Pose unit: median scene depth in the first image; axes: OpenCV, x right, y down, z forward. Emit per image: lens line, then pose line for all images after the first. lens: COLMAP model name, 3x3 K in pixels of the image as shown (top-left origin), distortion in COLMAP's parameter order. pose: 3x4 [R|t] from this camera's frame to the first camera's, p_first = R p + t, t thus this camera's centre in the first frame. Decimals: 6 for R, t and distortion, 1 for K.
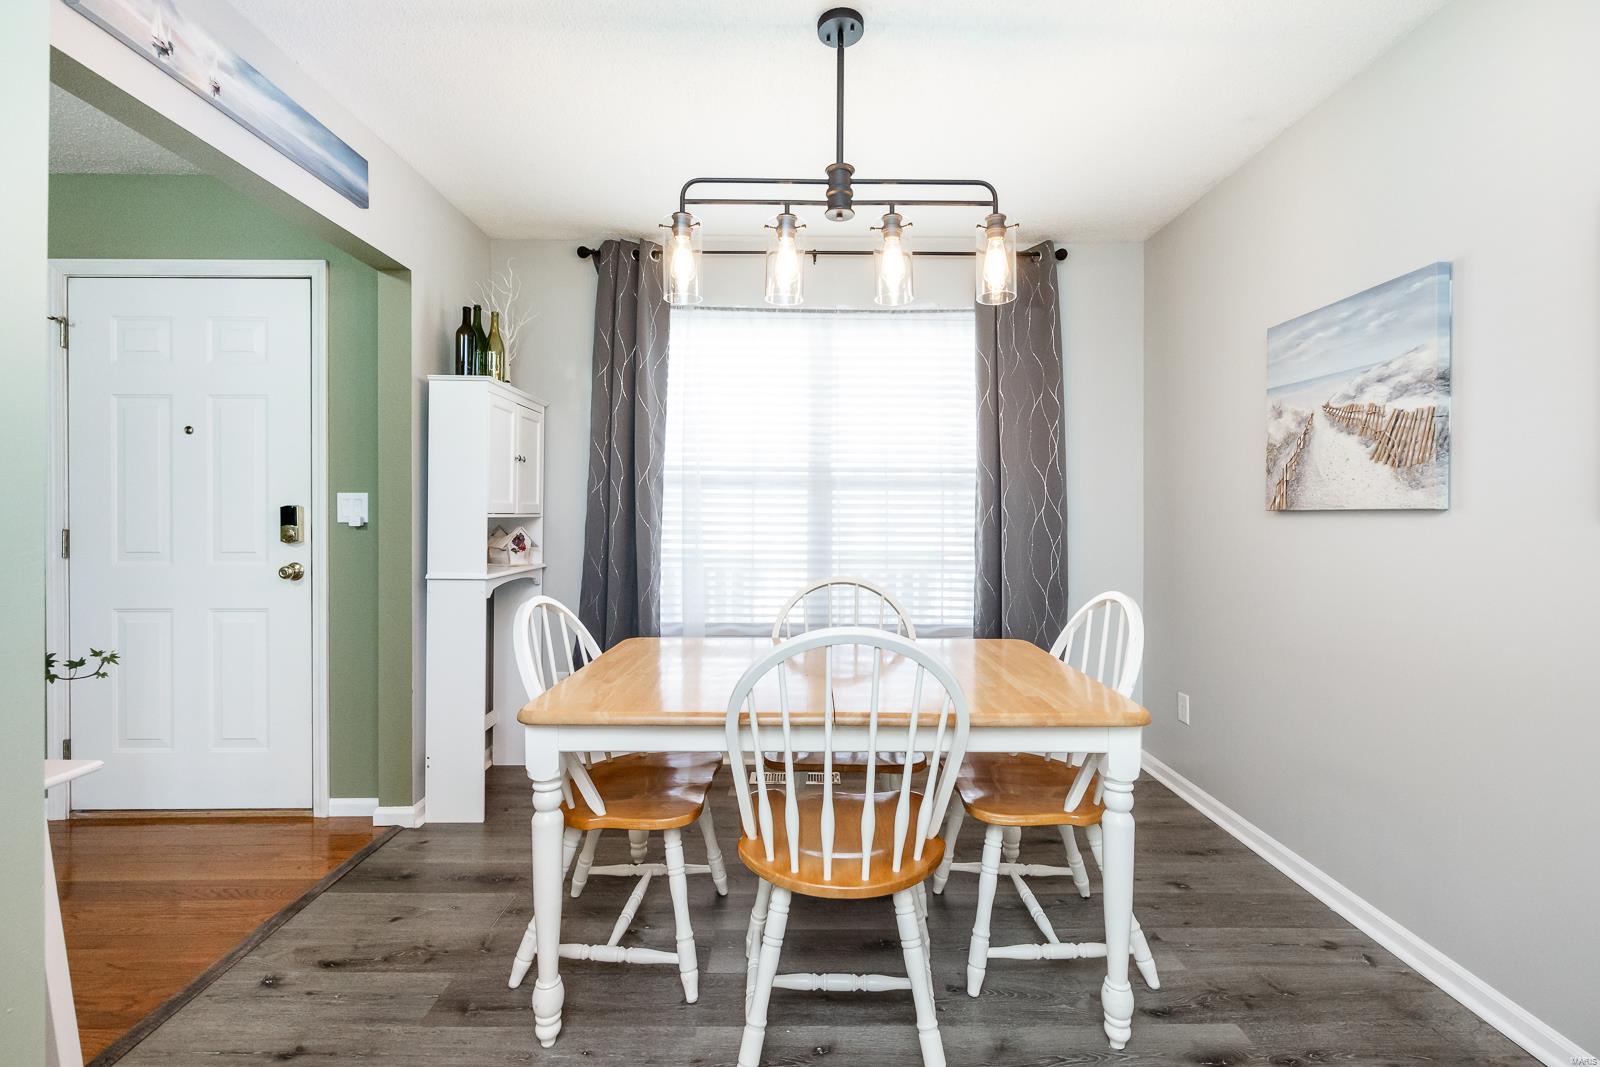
lens RADIAL K [[697.1, 0, 801.9], [0, 697.1, 520.8], [0, 0, 1]] dist [-0.000752, -0.000024]
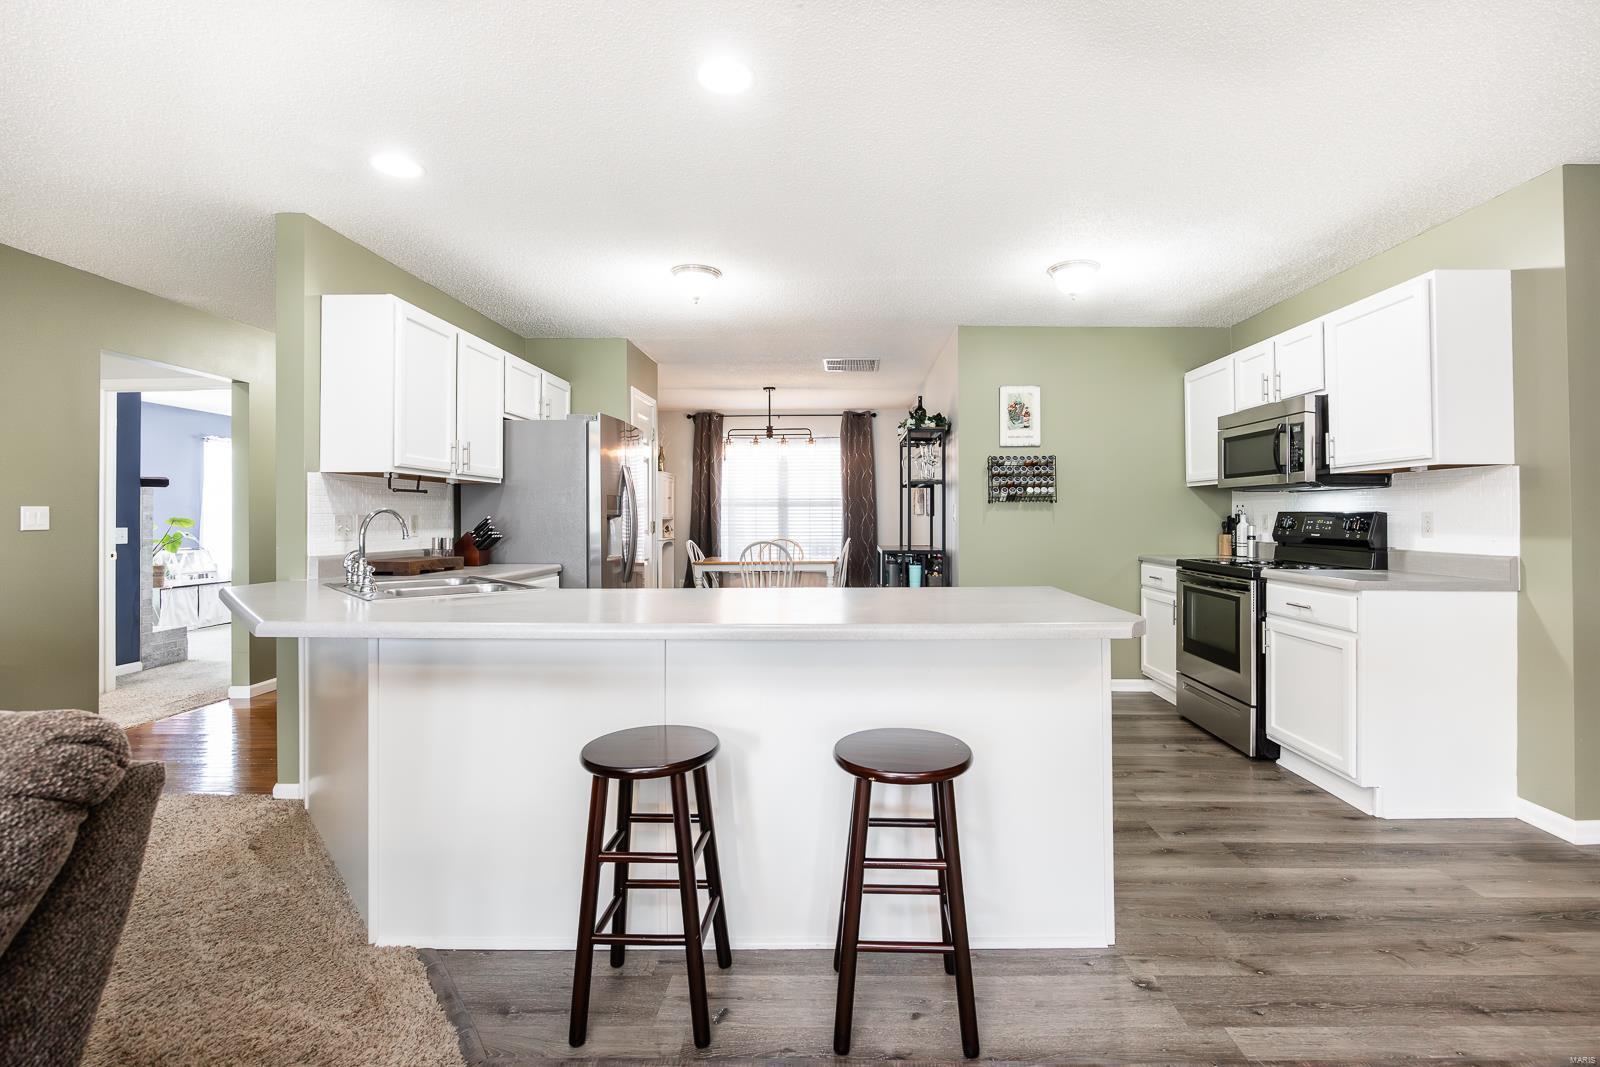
lens RADIAL K [[697.6, 0, 834.5], [0, 697.6, 521.7], [0, 0, 1]] dist [-0.002969, -0.000552]
pose [[0.999882, -0.008394, -0.012861, 0.313038], [0.008414, 0.999963, 0.001494, 0.008166], [0.012848, -0.001602, 0.999916, -1.930675]]
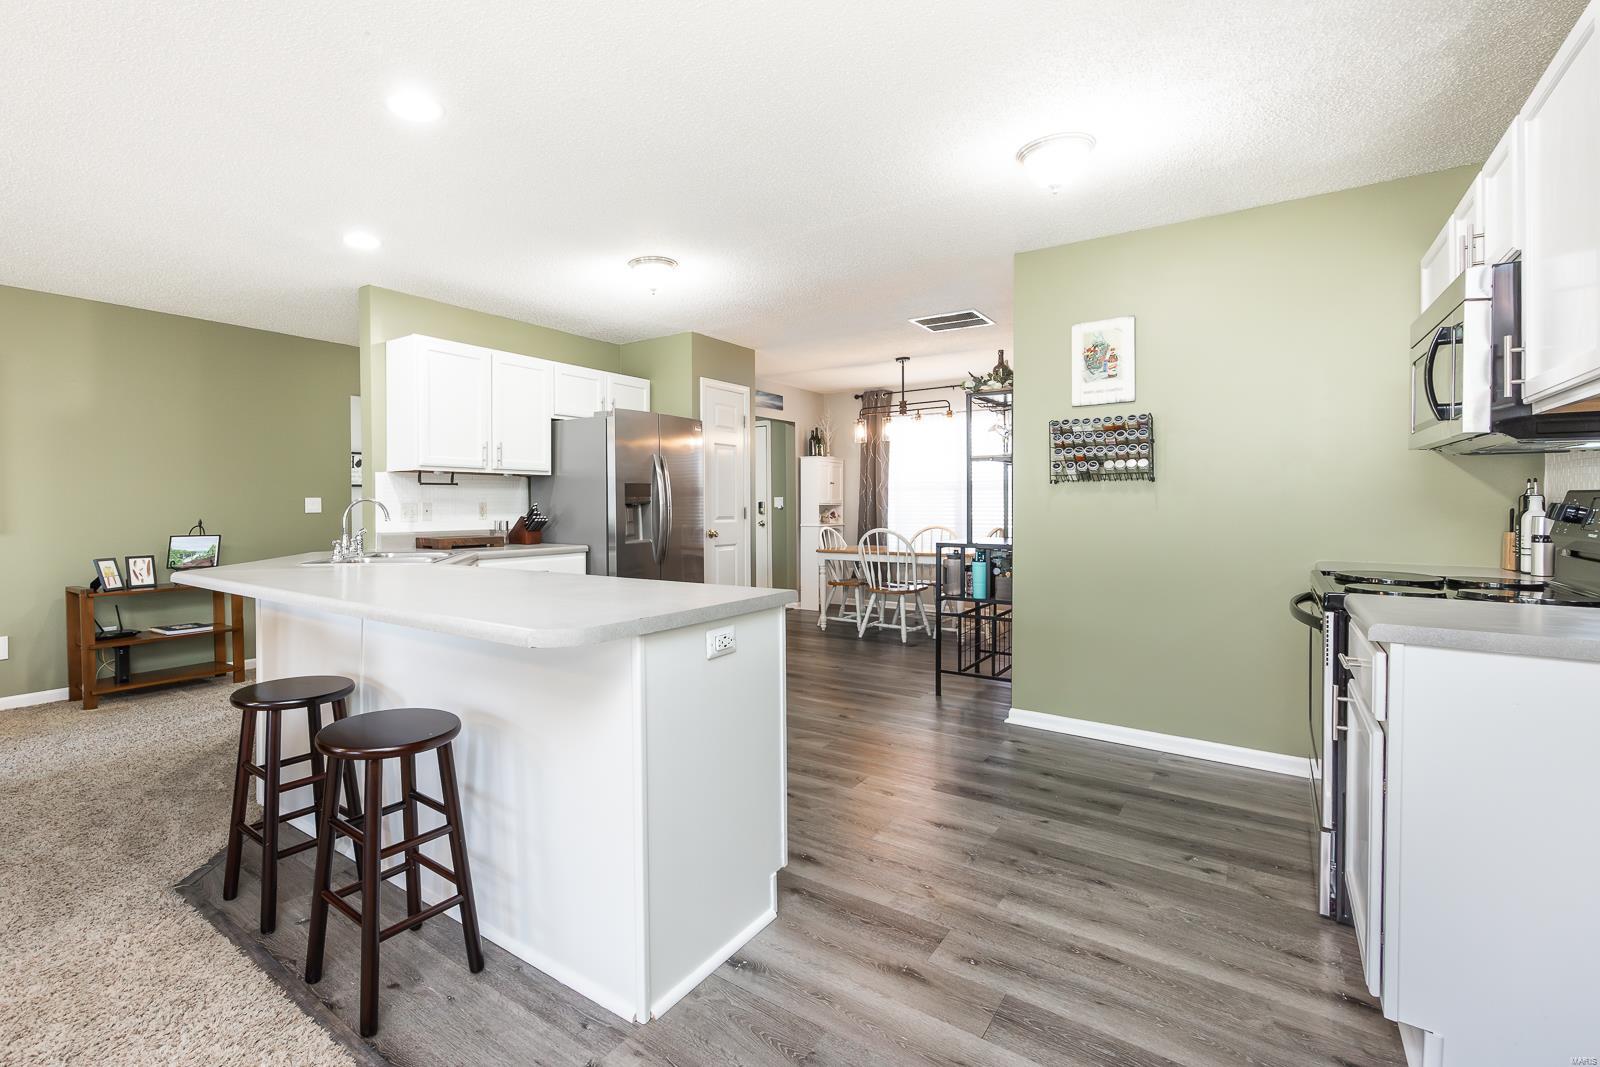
lens RADIAL K [[726.8, 0, 697.3], [0, 726.8, 516.6], [0, 0, 1]] dist [0.001674, 0.000321]
pose [[0.786109, 0.000376, -0.618088, 1.005058], [0.006486, 0.999940, 0.008858, 0.012865], [0.618054, -0.010972, 0.786059, -1.661255]]
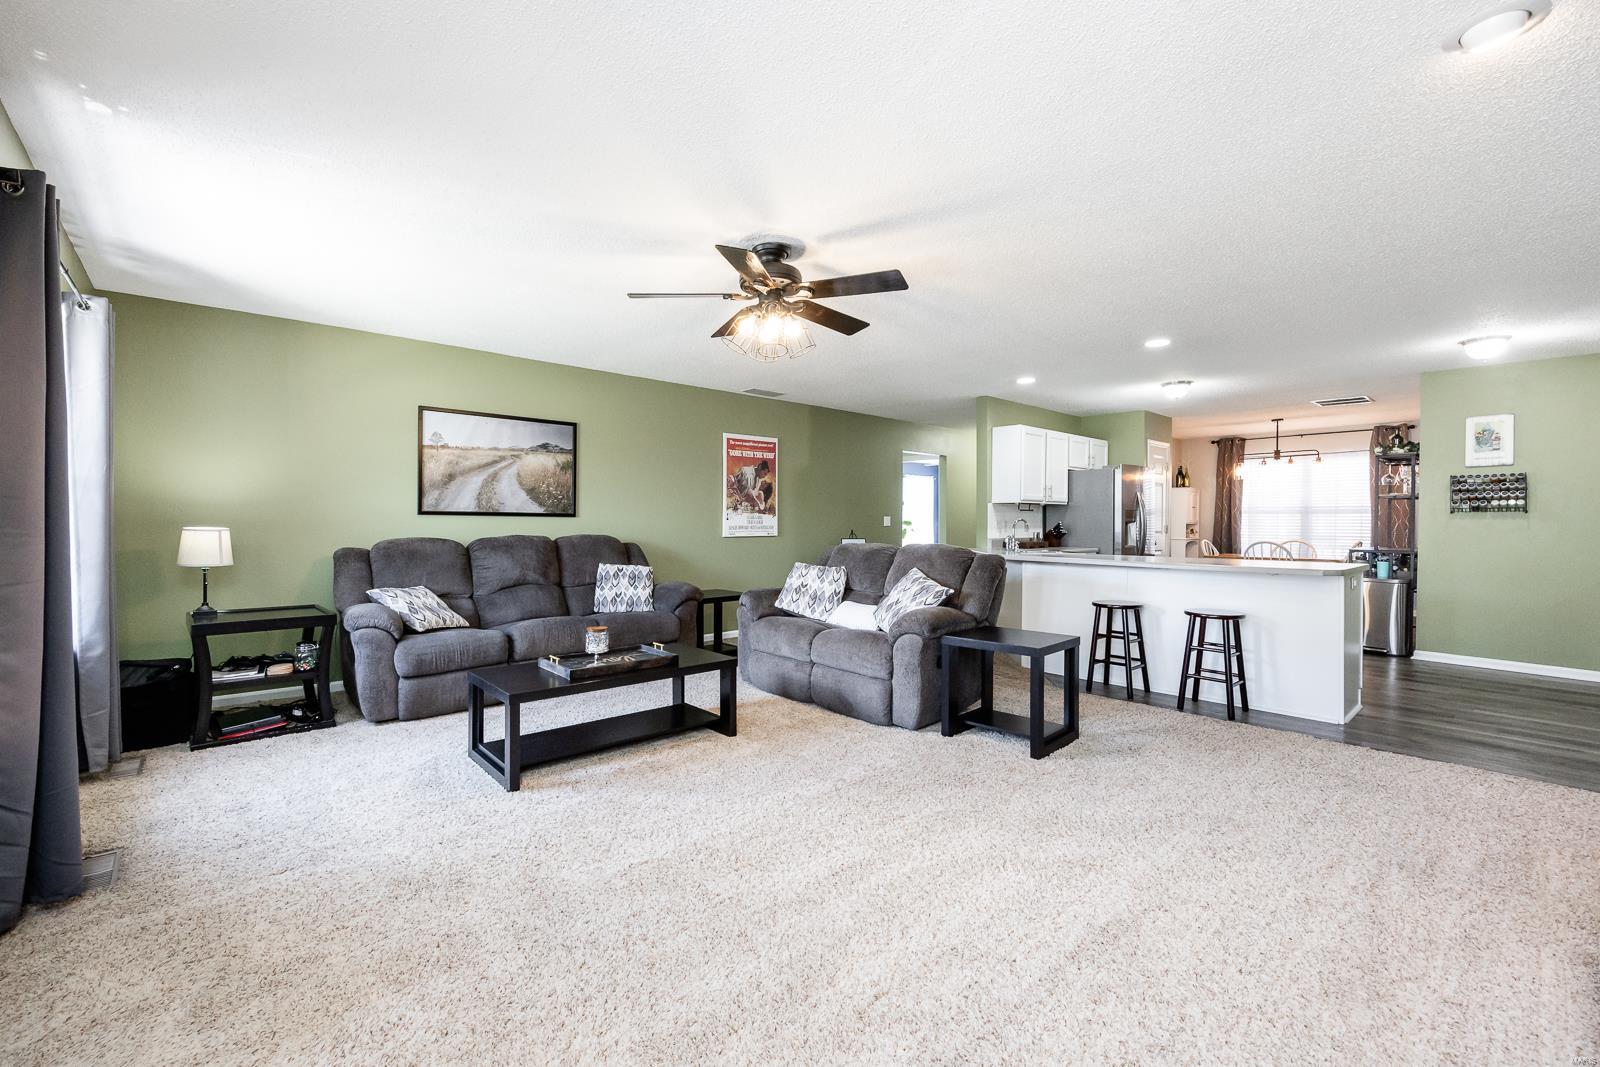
lens RADIAL K [[673.9, 0, 790.6], [0, 673.9, 527.1], [0, 0, 1]] dist [-0.001478, -0.000110]
pose [[0.663283, 0.003886, -0.748359, 0.889124], [-0.003180, 0.999992, 0.002375, 0.012131], [0.748362, 0.000804, 0.663290, -3.110743]]
